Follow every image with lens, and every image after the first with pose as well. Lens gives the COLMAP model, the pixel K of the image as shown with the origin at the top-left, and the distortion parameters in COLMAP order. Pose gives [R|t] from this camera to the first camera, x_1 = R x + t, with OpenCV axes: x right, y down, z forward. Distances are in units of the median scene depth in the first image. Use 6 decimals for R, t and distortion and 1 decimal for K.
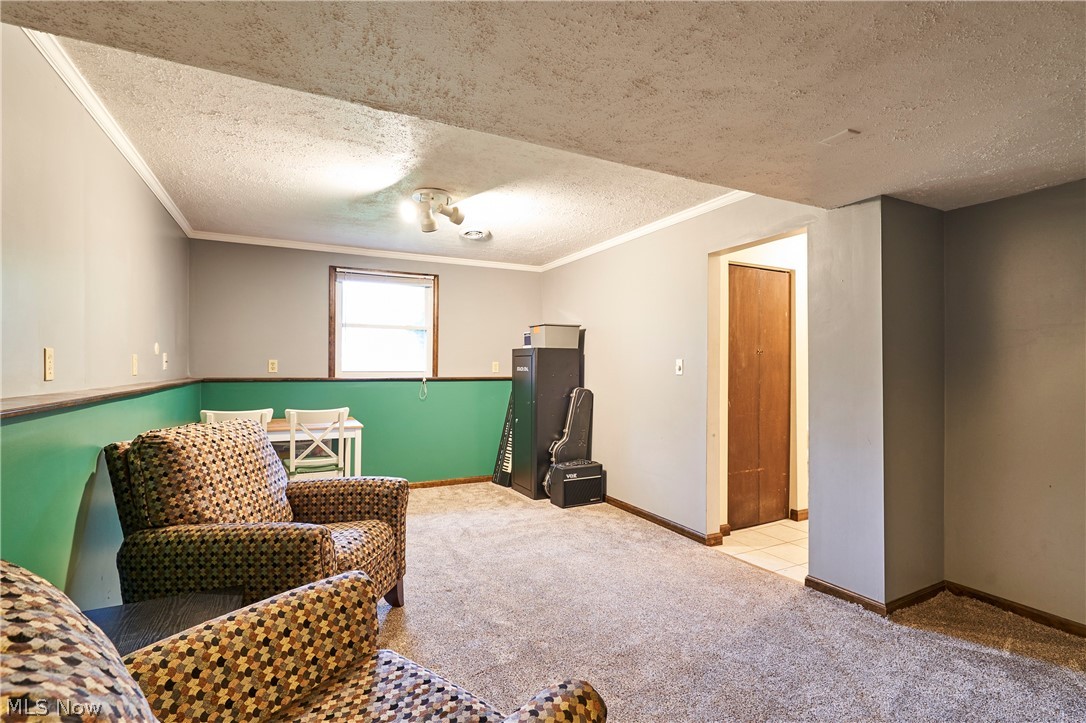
lens RADIAL K [[504.5, 0, 544.0], [0, 504.5, 362.9], [0, 0, 1]] dist [-0.003169, 0.000001]
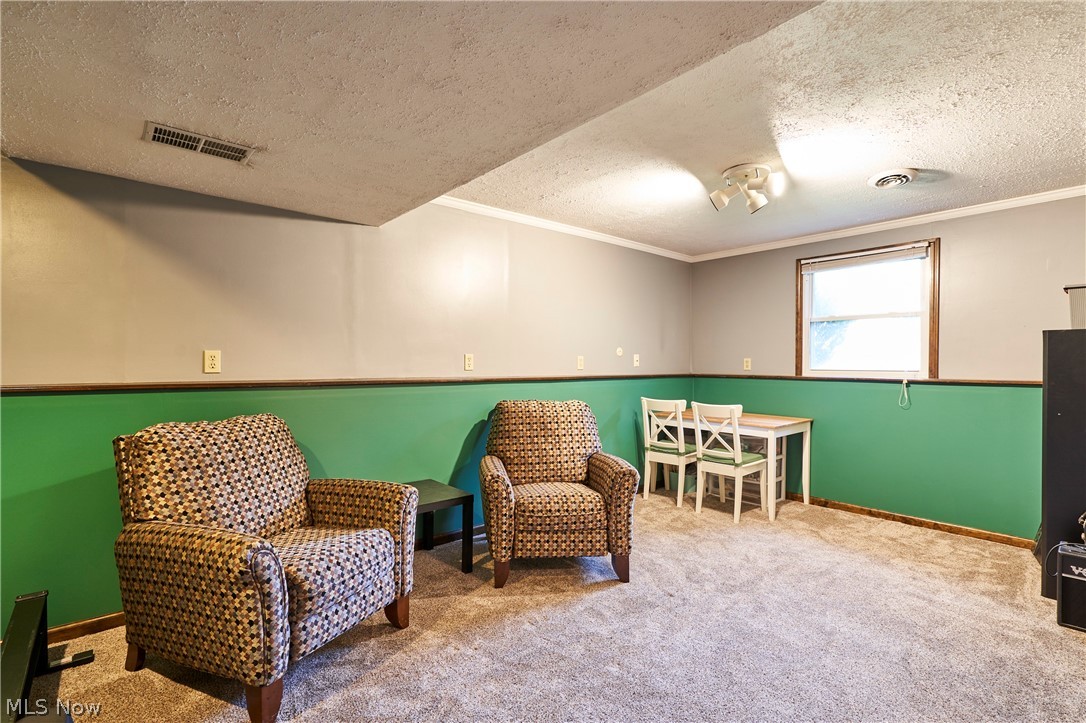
lens RADIAL K [[504.5, 0, 544.0], [0, 504.5, 362.9], [0, 0, 1]] dist [-0.003169, 0.000001]
pose [[0.234600, -0.005852, -0.972074, 0.411935], [0.004213, 0.999979, -0.005004, 0.007342], [0.972083, -0.002922, 0.234620, 0.320683]]
